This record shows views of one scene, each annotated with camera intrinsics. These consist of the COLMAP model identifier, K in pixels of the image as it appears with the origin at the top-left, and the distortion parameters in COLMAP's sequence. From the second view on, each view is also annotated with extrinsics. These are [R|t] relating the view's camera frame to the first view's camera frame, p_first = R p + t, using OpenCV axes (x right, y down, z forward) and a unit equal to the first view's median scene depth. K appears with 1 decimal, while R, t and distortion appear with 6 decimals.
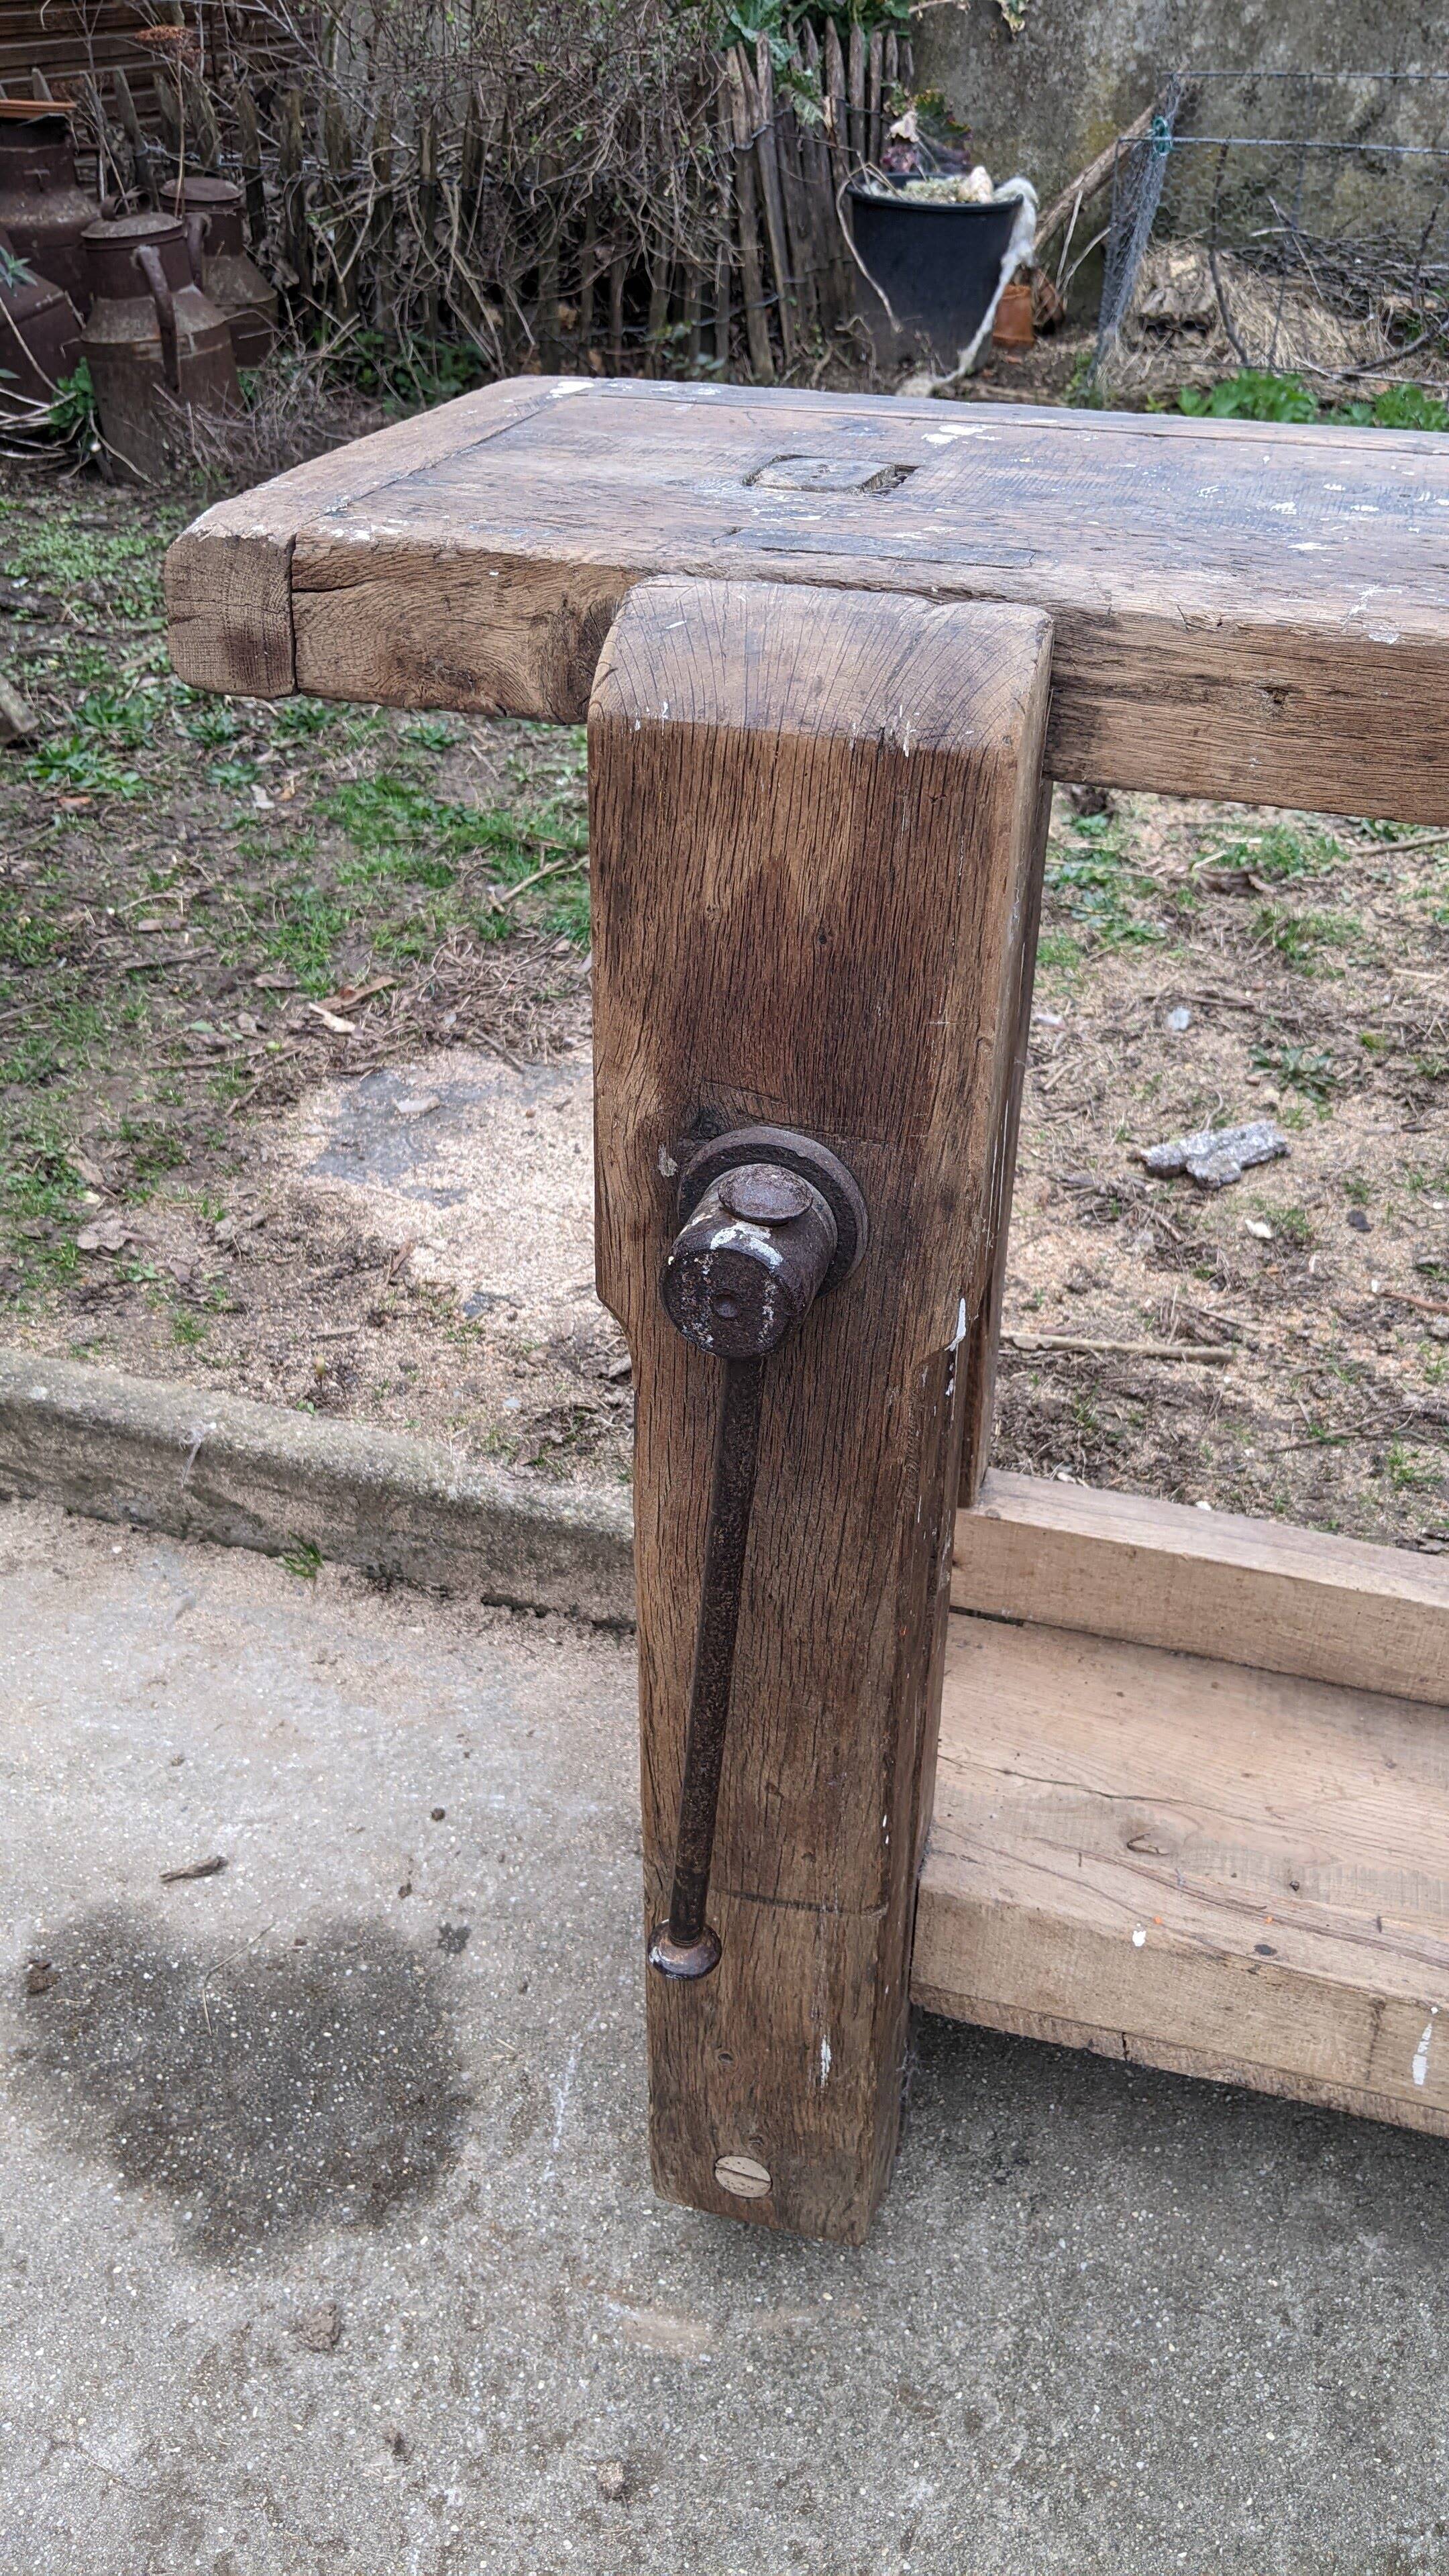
lens RADIAL K [[2077.1, 0, 741.8], [0, 2077.1, 1304.4], [0, 0, 1]] dist [0.060519, -0.125095]
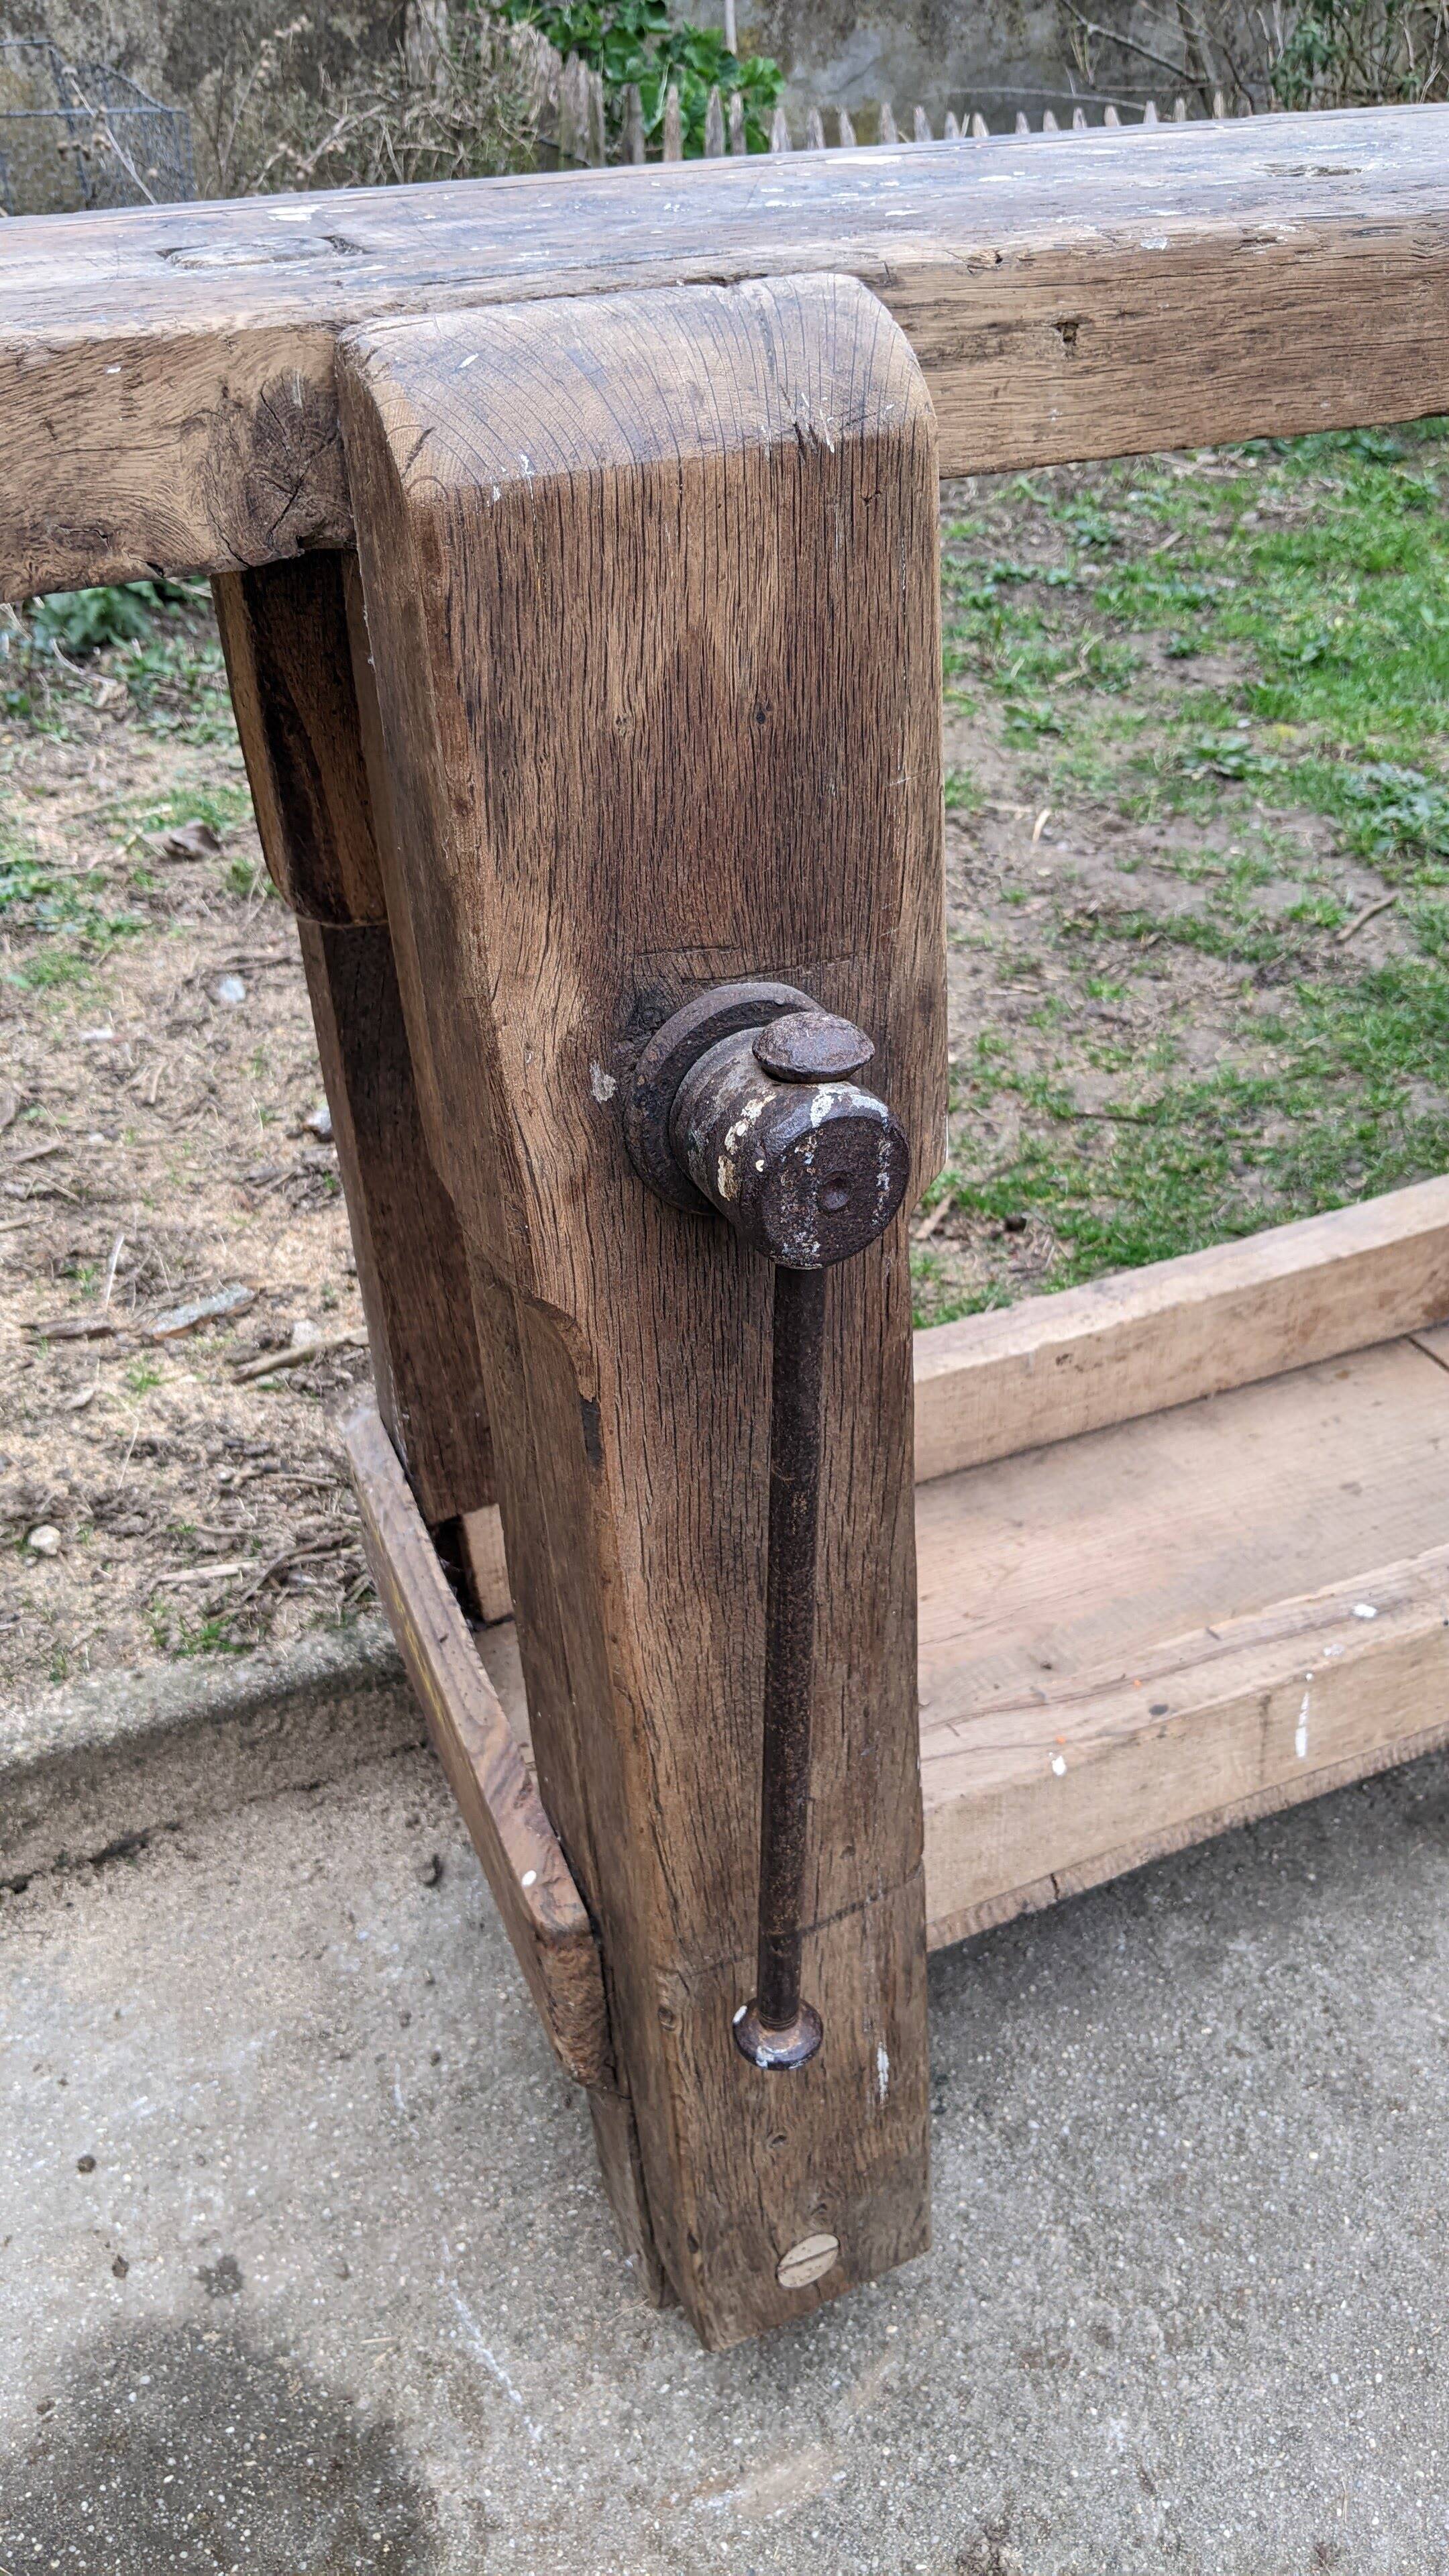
lens RADIAL K [[2077.1, 0, 720.6], [0, 2077.1, 1301.5], [0, 0, 1]] dist [0.060519, -0.125095]
pose [[0.763104, -0.384774, 0.519251, -0.259276], [0.392038, 0.914344, 0.101397, -0.033051], [-0.513789, 0.126189, 0.848585, 0.200267]]
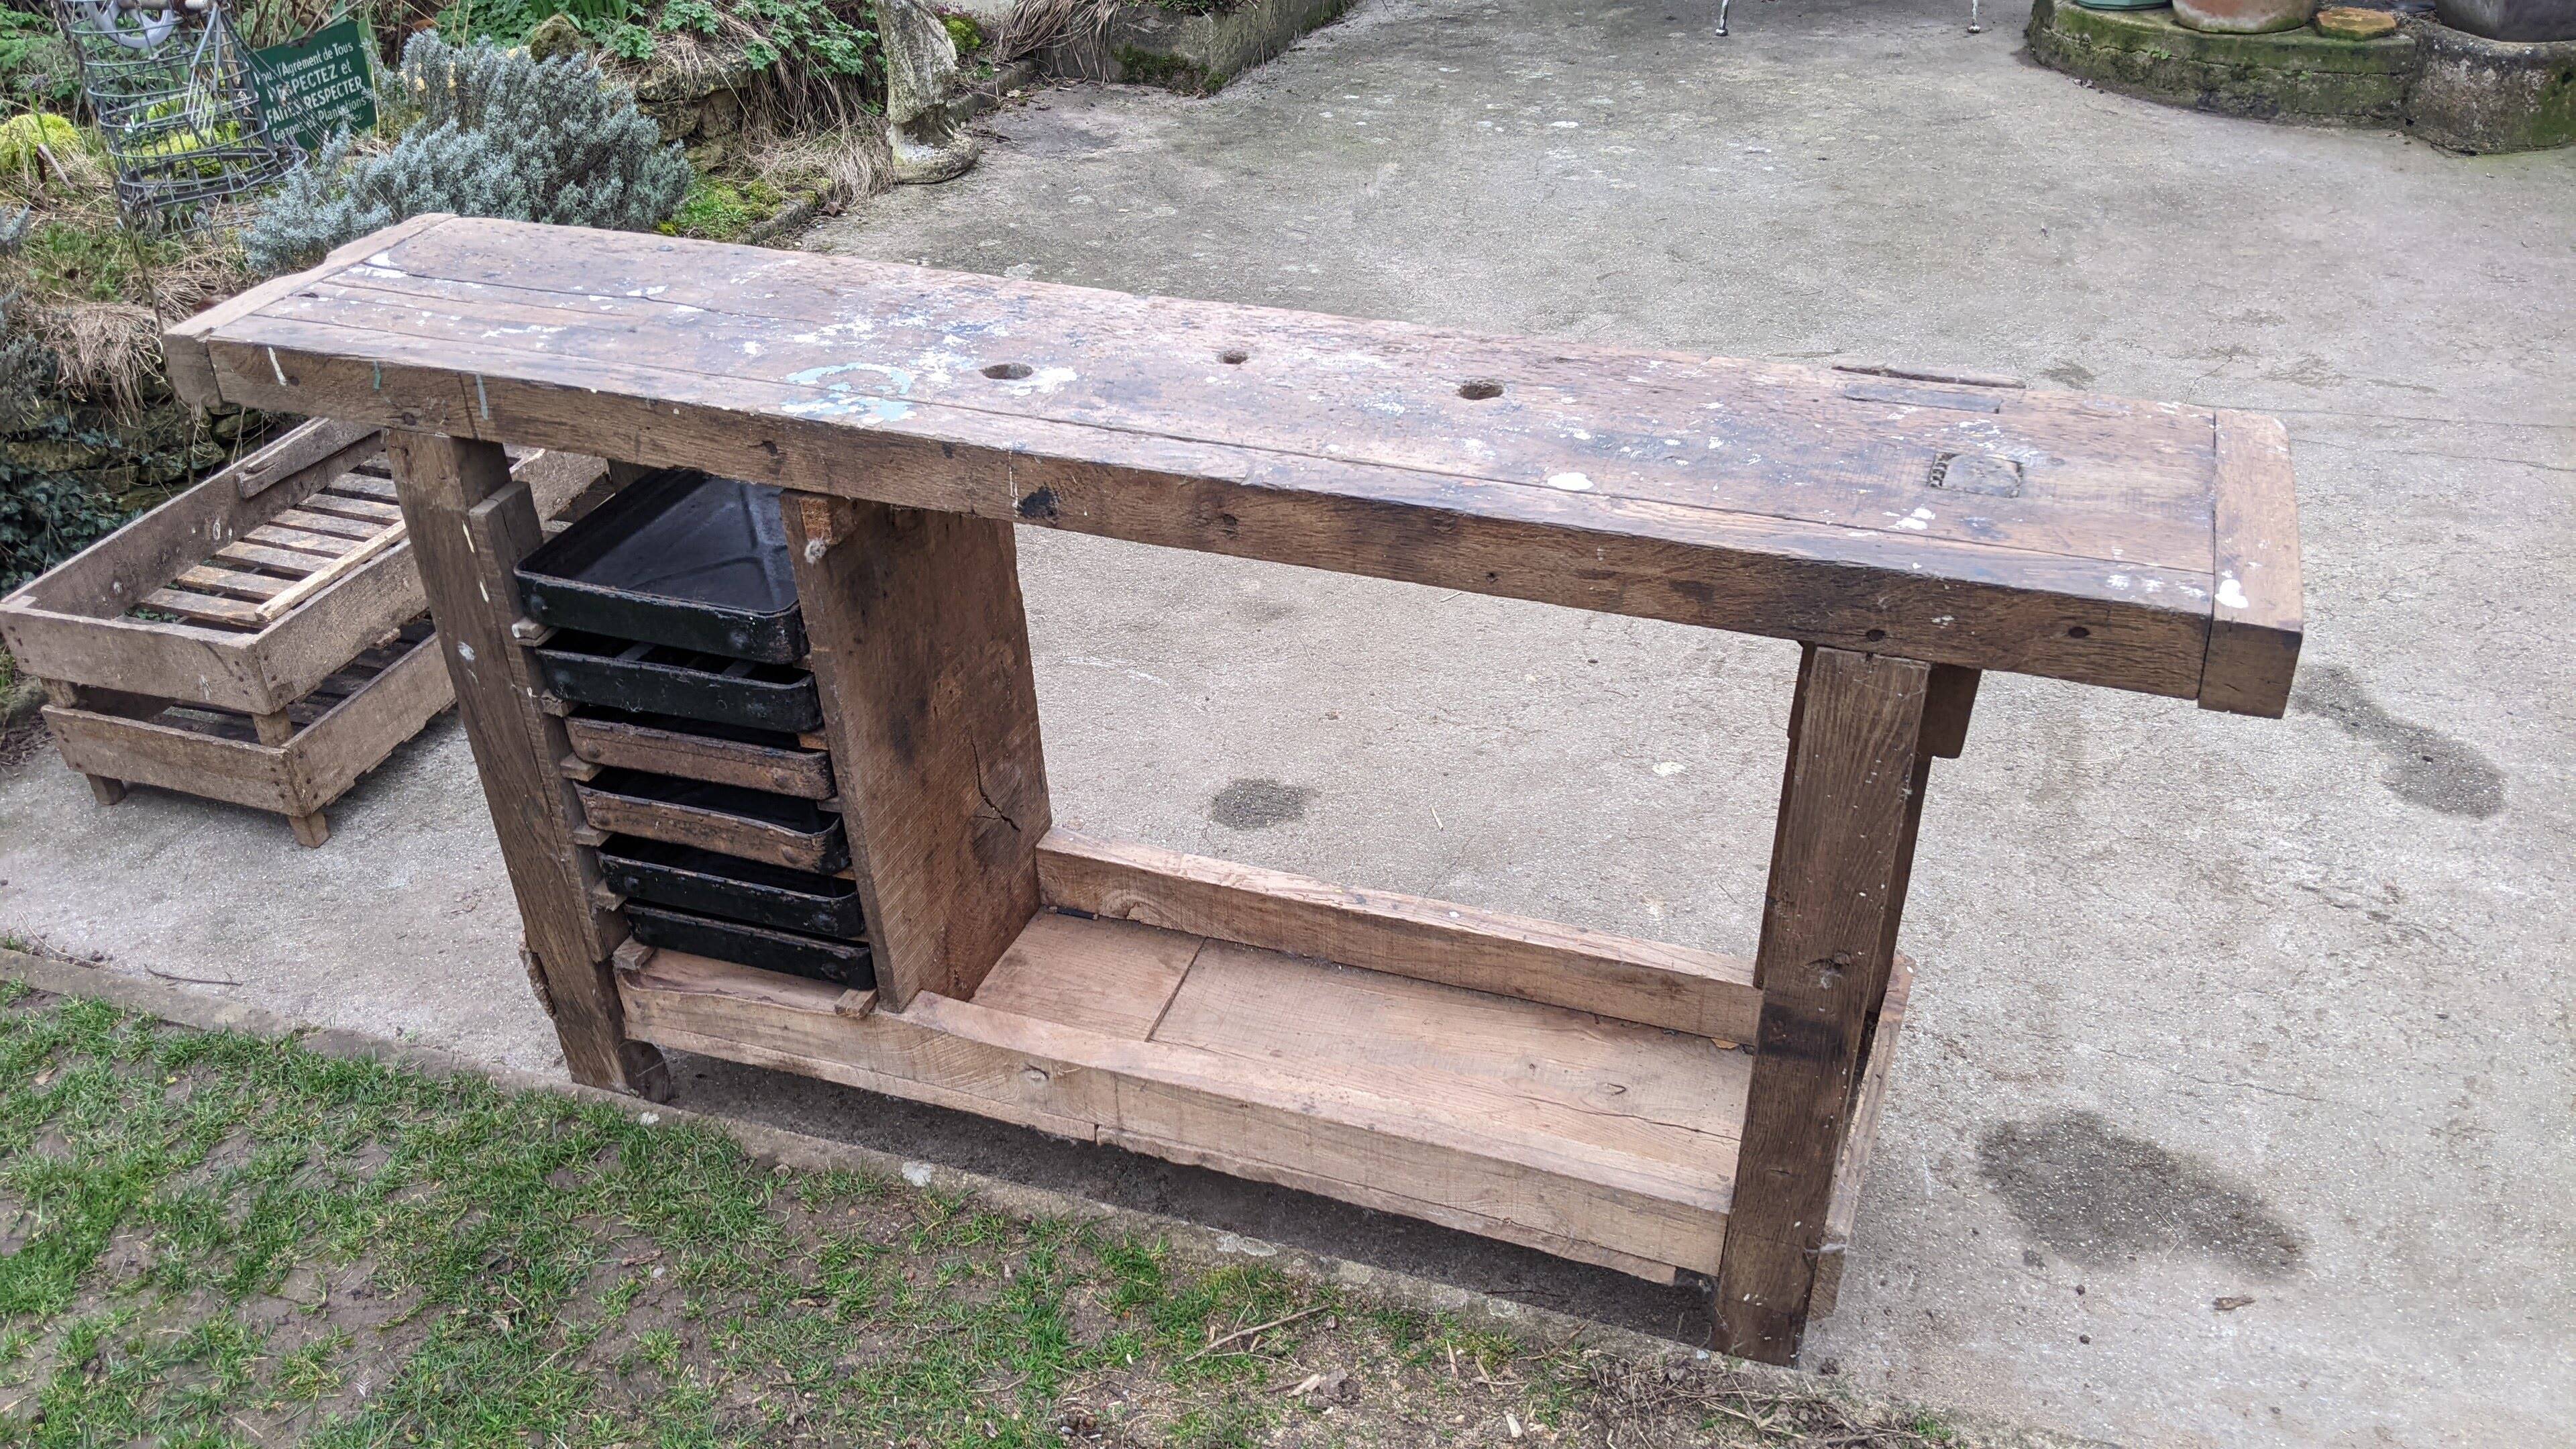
lens RADIAL K [[2072.8, 0, 1258.6], [0, 2072.8, 760.5], [0, 0, 1]] dist [0.028094, -0.025258]
pose [[-0.997892, -0.027125, 0.058964, 0.354294], [0.043153, 0.401303, 0.914928, -1.283090], [-0.048480, 0.915544, -0.399286, 1.301379]]
